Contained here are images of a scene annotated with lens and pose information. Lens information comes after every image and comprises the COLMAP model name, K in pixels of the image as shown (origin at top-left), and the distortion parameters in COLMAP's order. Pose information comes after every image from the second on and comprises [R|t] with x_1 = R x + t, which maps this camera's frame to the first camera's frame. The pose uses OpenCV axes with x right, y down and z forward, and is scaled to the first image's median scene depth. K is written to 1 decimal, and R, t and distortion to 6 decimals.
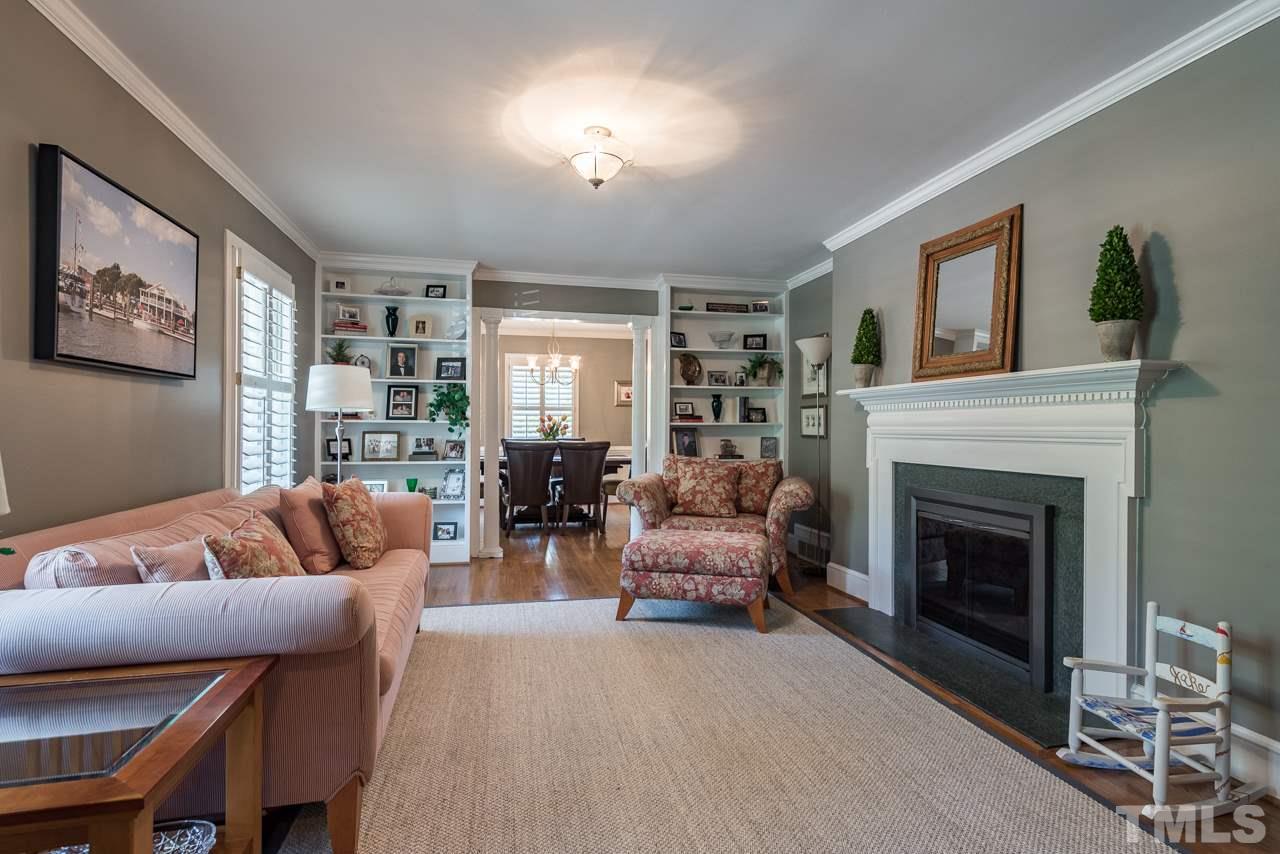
lens RADIAL K [[611.4, 0, 638.9], [0, 611.4, 426.5], [0, 0, 1]] dist [0.002805, -0.000996]
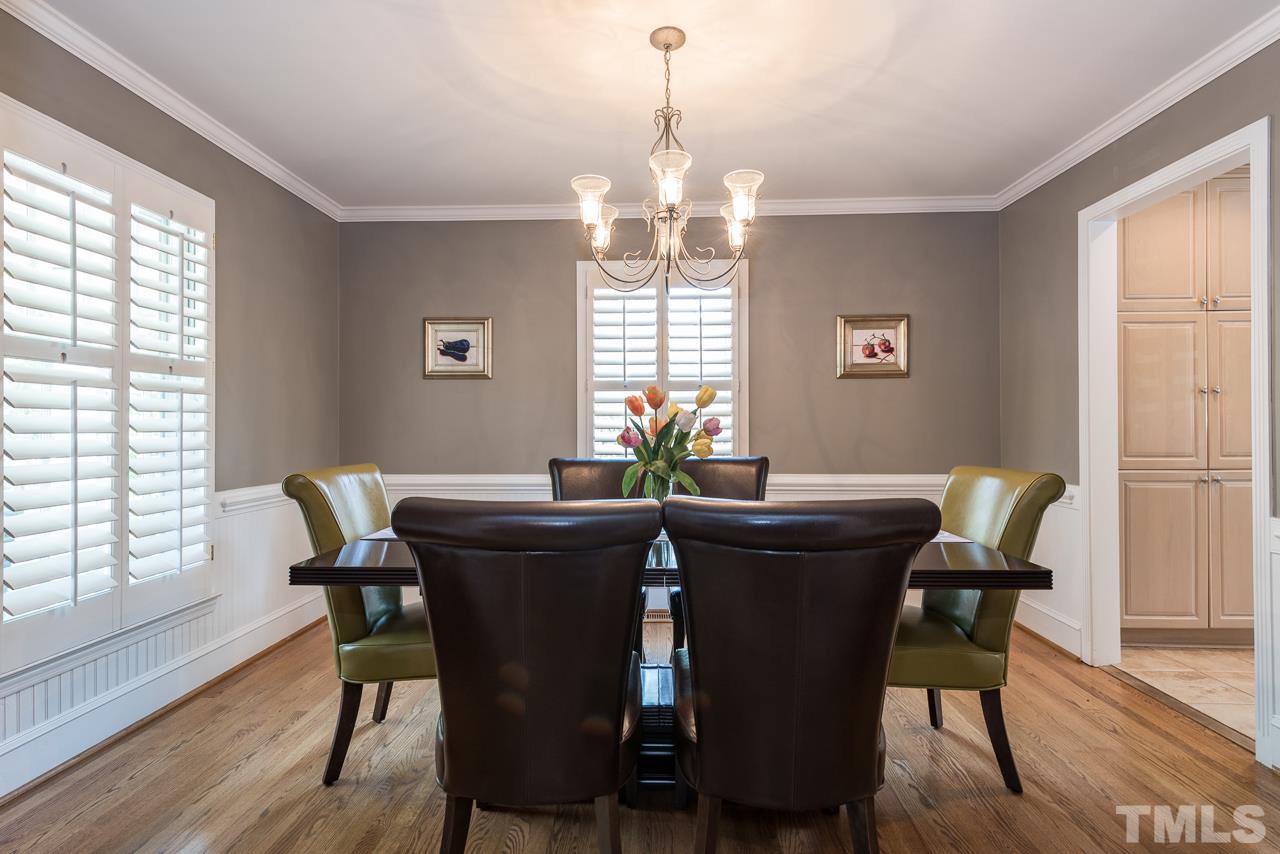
lens RADIAL K [[611.4, 0, 638.7], [0, 611.4, 427.1], [0, 0, 1]] dist [0.002805, -0.000996]
pose [[0.966151, -0.004834, -0.257931, -0.064107], [0.004199, 0.999987, -0.003014, 0.000762], [0.257942, 0.001829, 0.966159, 0.587268]]
